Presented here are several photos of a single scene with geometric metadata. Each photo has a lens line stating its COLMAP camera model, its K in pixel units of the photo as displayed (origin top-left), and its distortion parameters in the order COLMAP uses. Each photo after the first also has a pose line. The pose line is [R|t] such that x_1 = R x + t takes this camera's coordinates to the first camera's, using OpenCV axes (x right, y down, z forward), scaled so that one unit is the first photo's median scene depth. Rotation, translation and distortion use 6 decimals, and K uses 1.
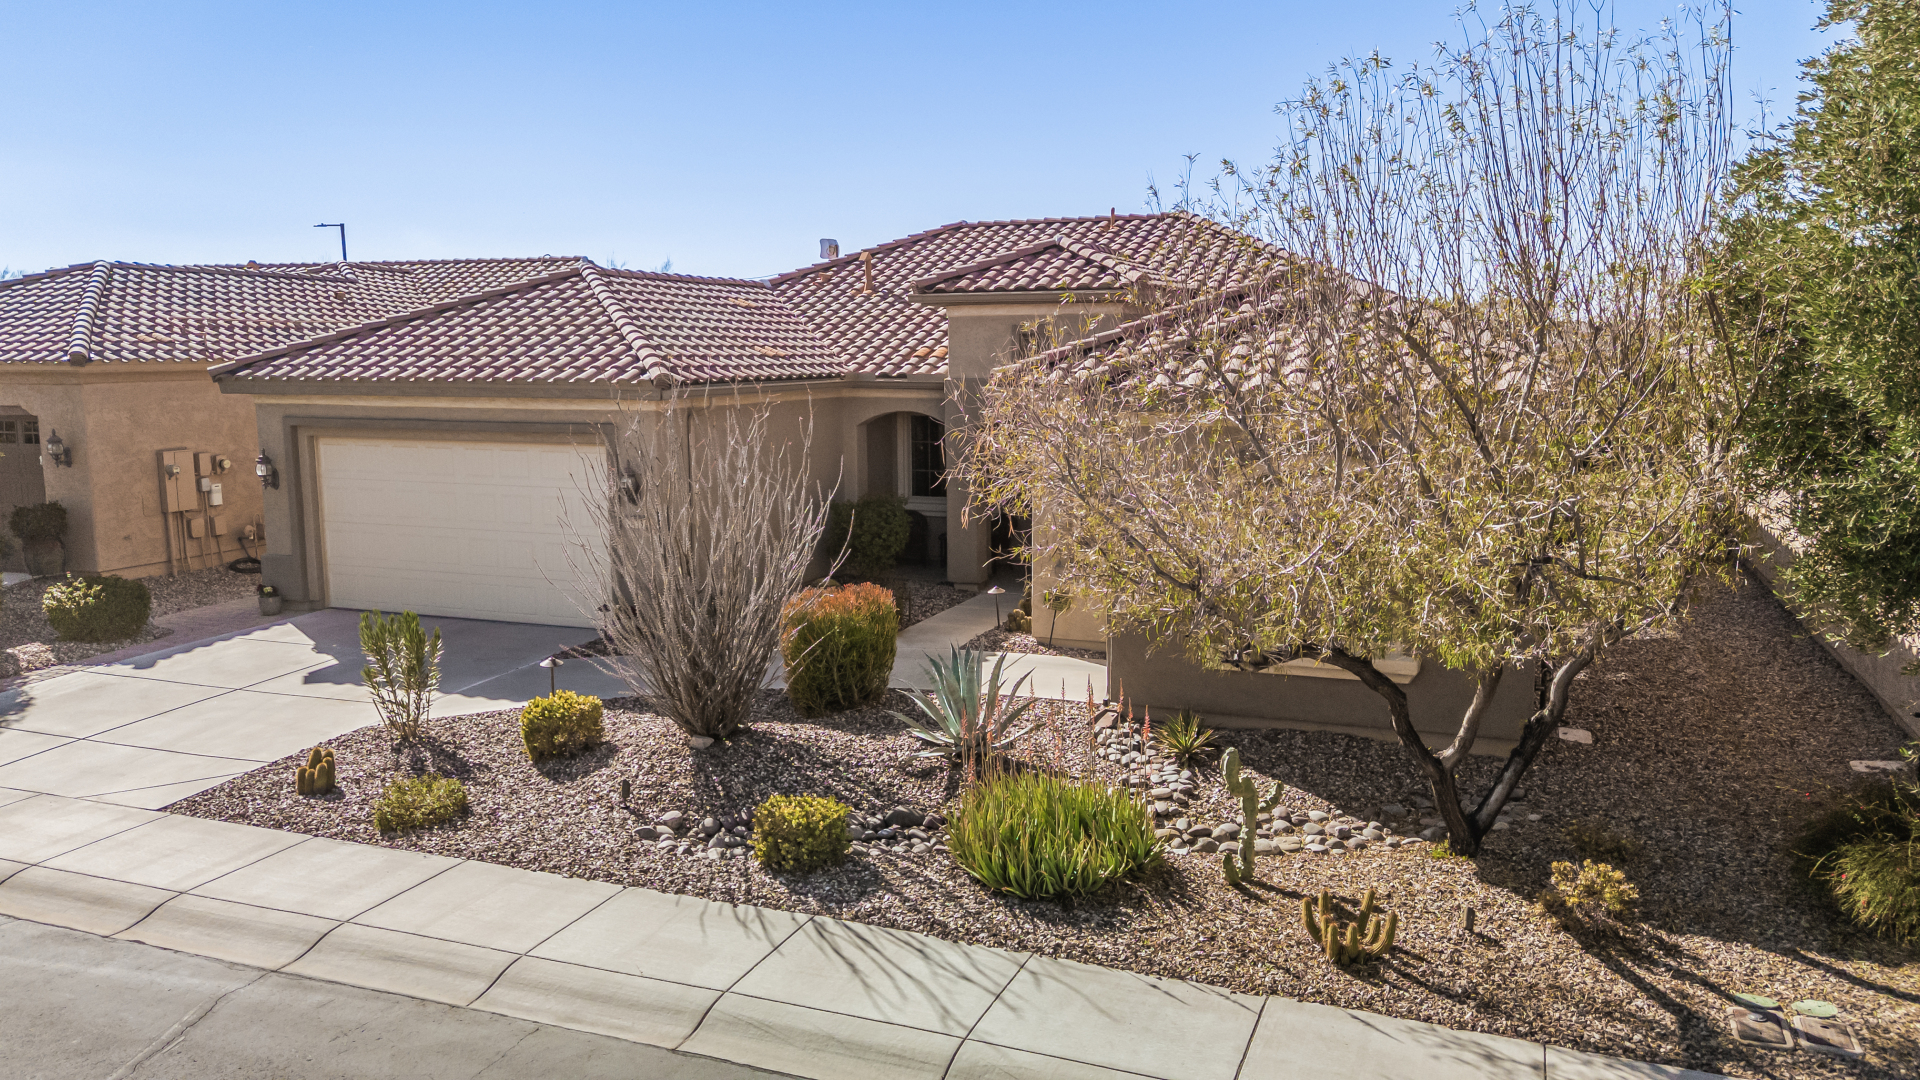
lens RADIAL K [[1412.4, 0, 960.0], [0, 1412.4, 540.0], [0, 0, 1]] dist [0.071887, -0.069257]
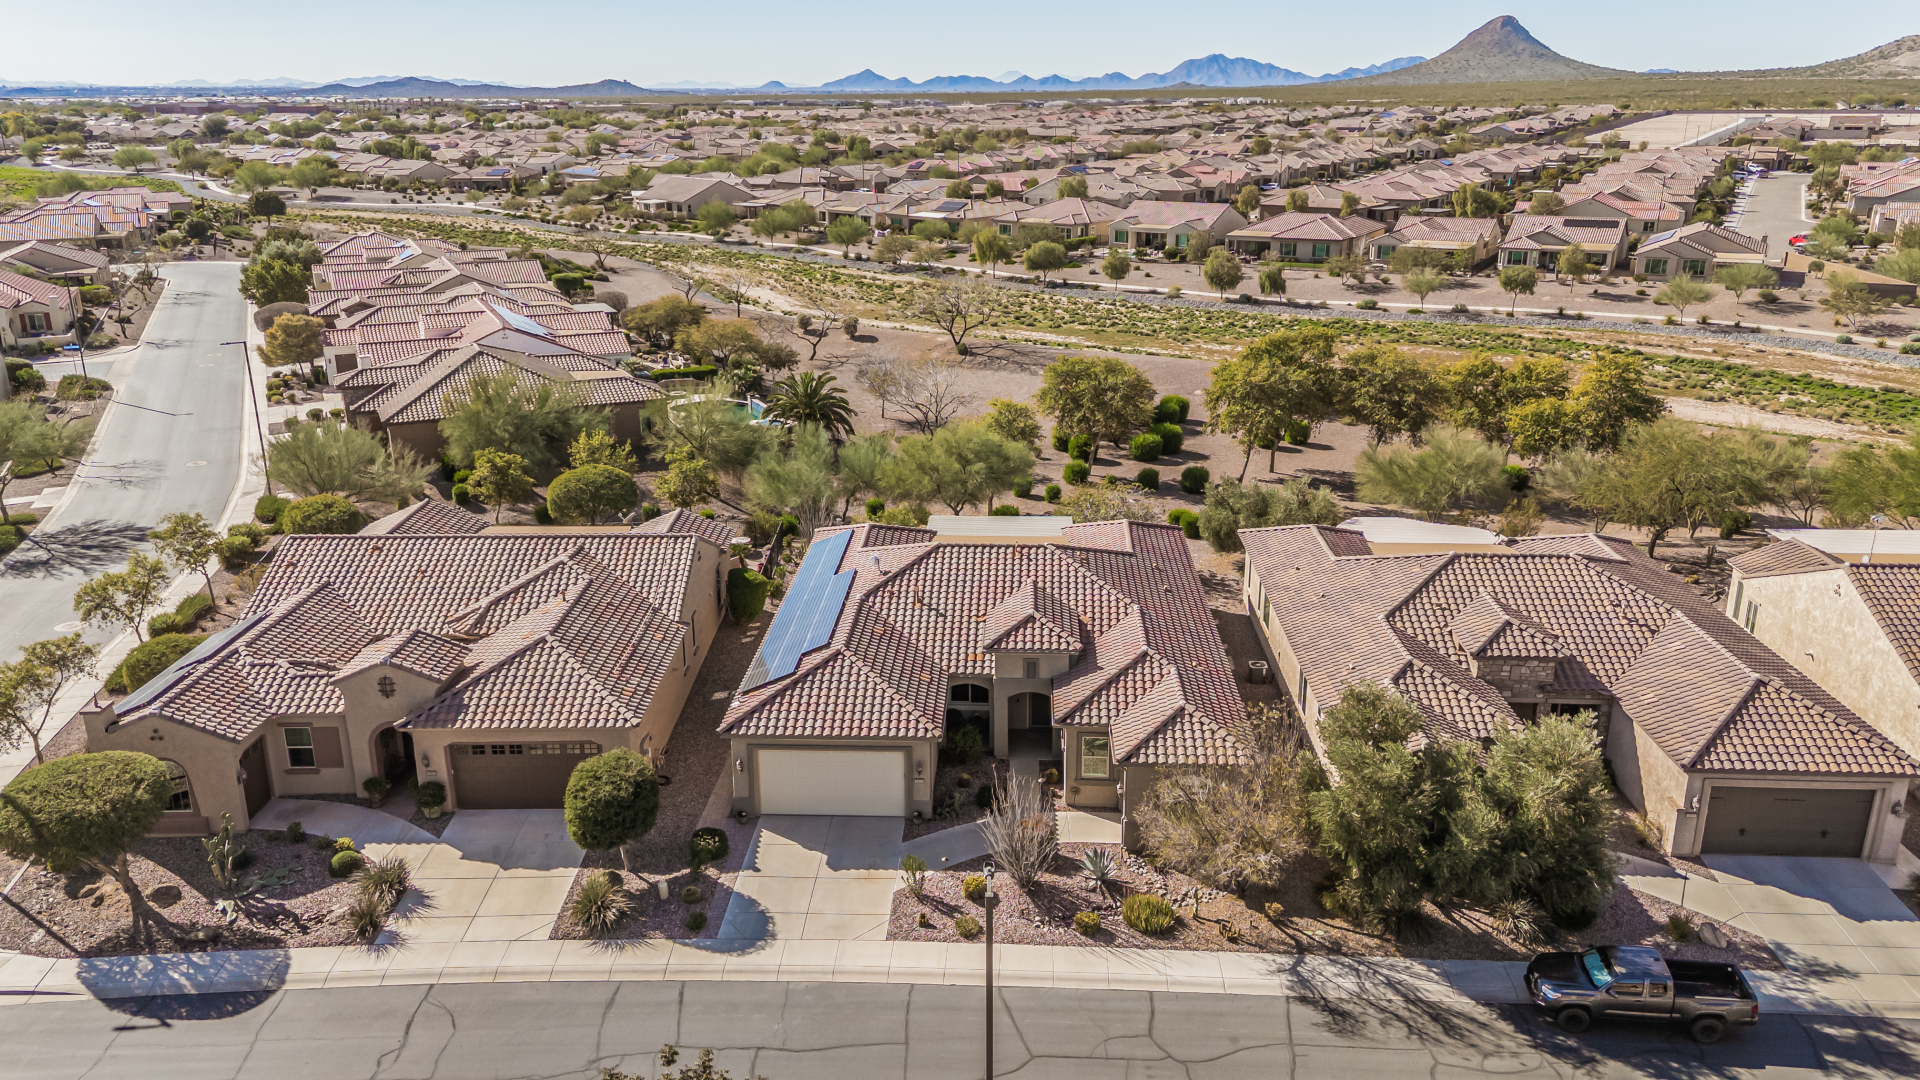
lens RADIAL K [[1412.4, 0, 960.0], [0, 1412.4, 540.0], [0, 0, 1]] dist [0.071887, -0.069257]
pose [[0.946028, -0.098445, 0.308770, -1.308507], [0.043071, 0.982487, 0.181283, -1.307326], [-0.321209, -0.158200, 0.933701, -1.980872]]
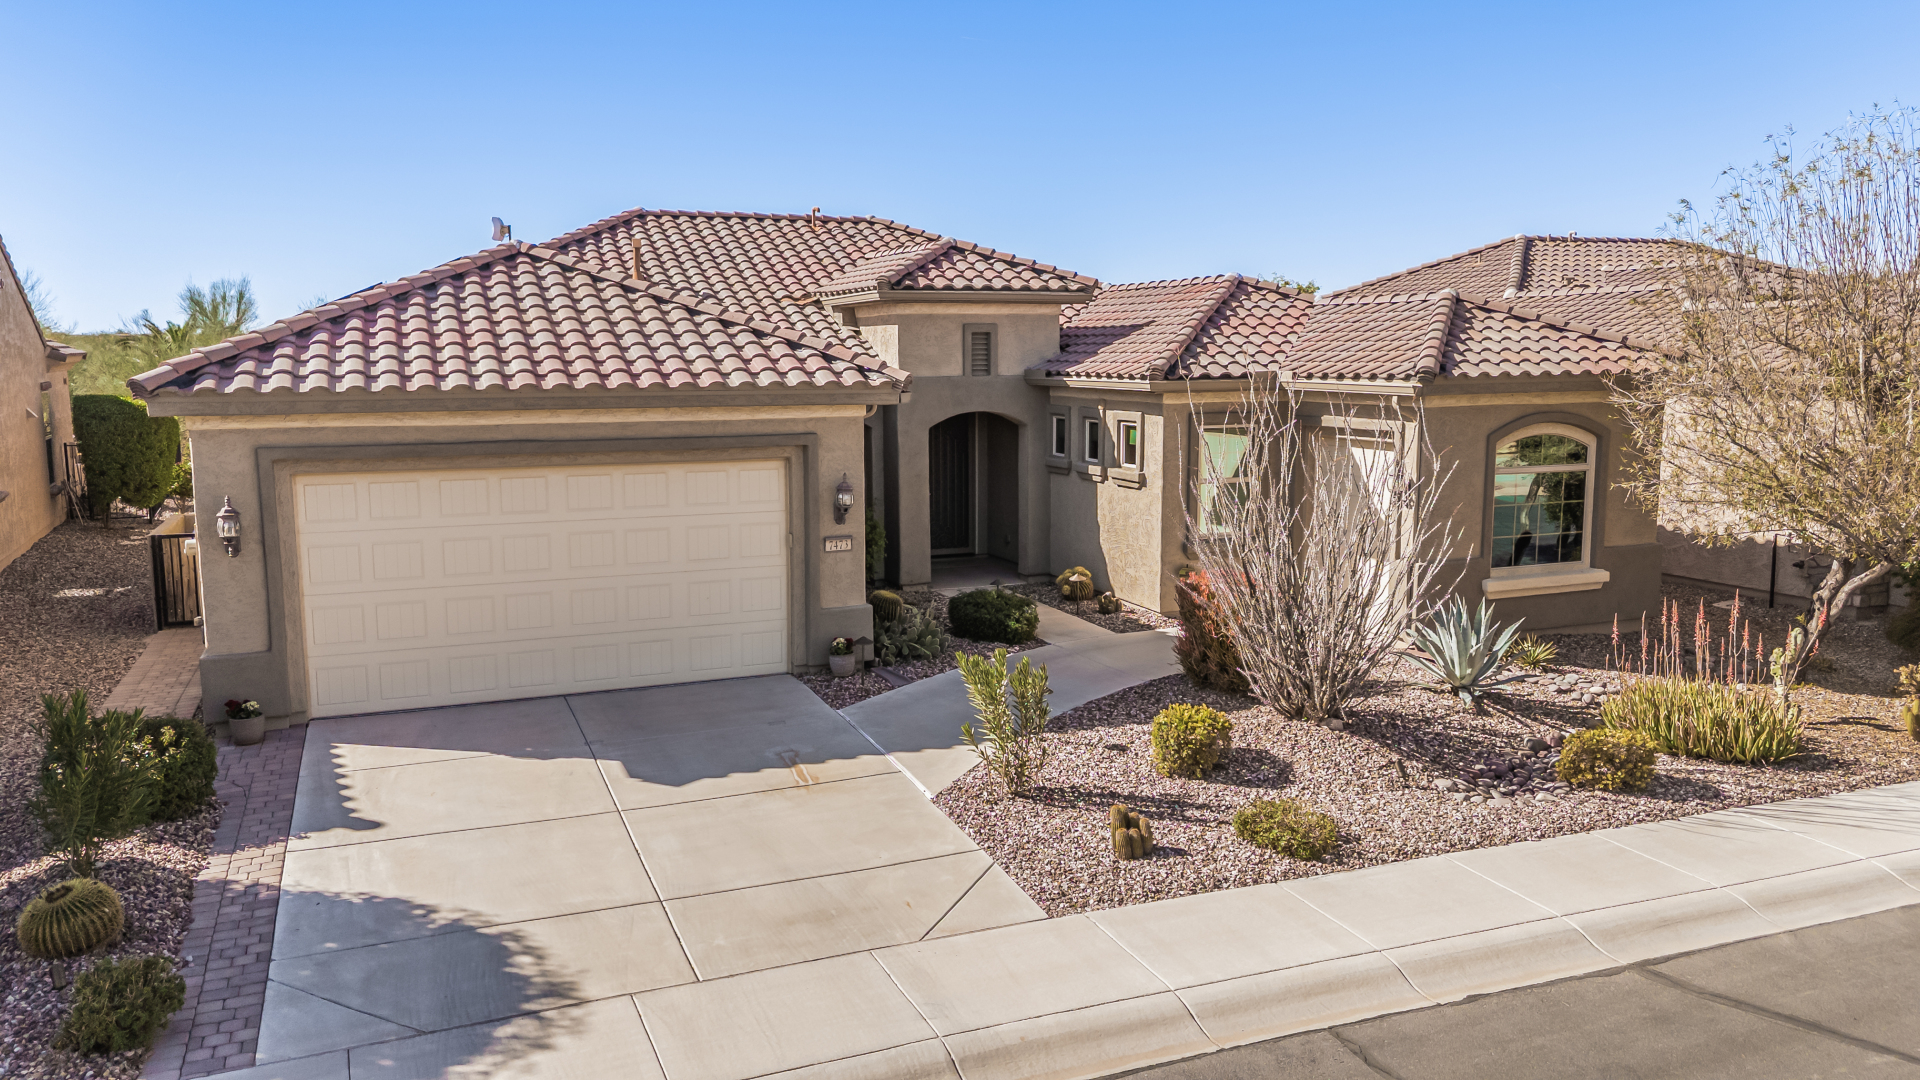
lens RADIAL K [[1412.4, 0, 960.0], [0, 1412.4, 540.0], [0, 0, 1]] dist [0.071887, -0.069257]
pose [[0.721458, -0.093796, 0.686076, -1.104407], [0.096012, 0.994763, 0.035035, -0.054377], [-0.685769, 0.040595, 0.726686, 0.440448]]
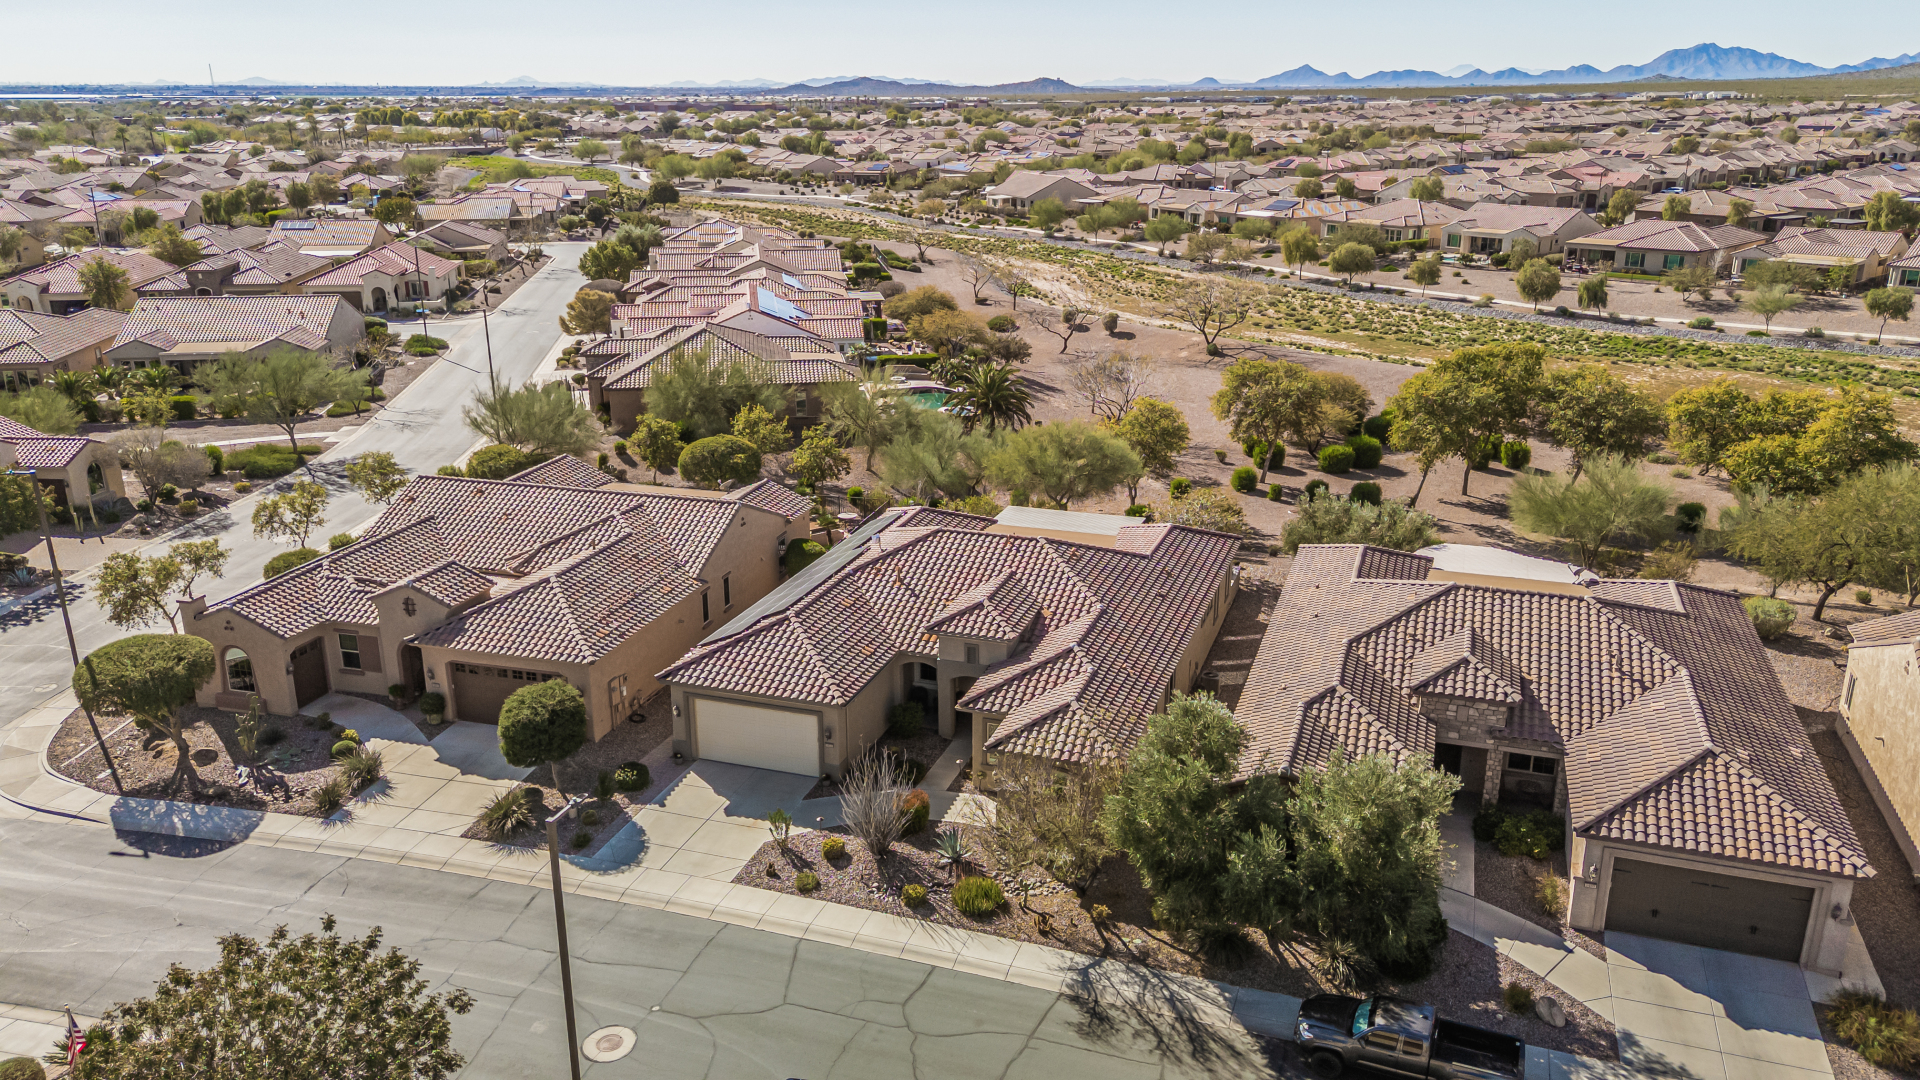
lens RADIAL K [[1412.4, 0, 960.0], [0, 1412.4, 540.0], [0, 0, 1]] dist [0.071887, -0.069257]
pose [[0.999176, -0.012931, 0.038477, -0.106881], [0.005941, 0.984281, 0.176509, -1.267185], [-0.040155, -0.176135, 0.983547, -2.349889]]
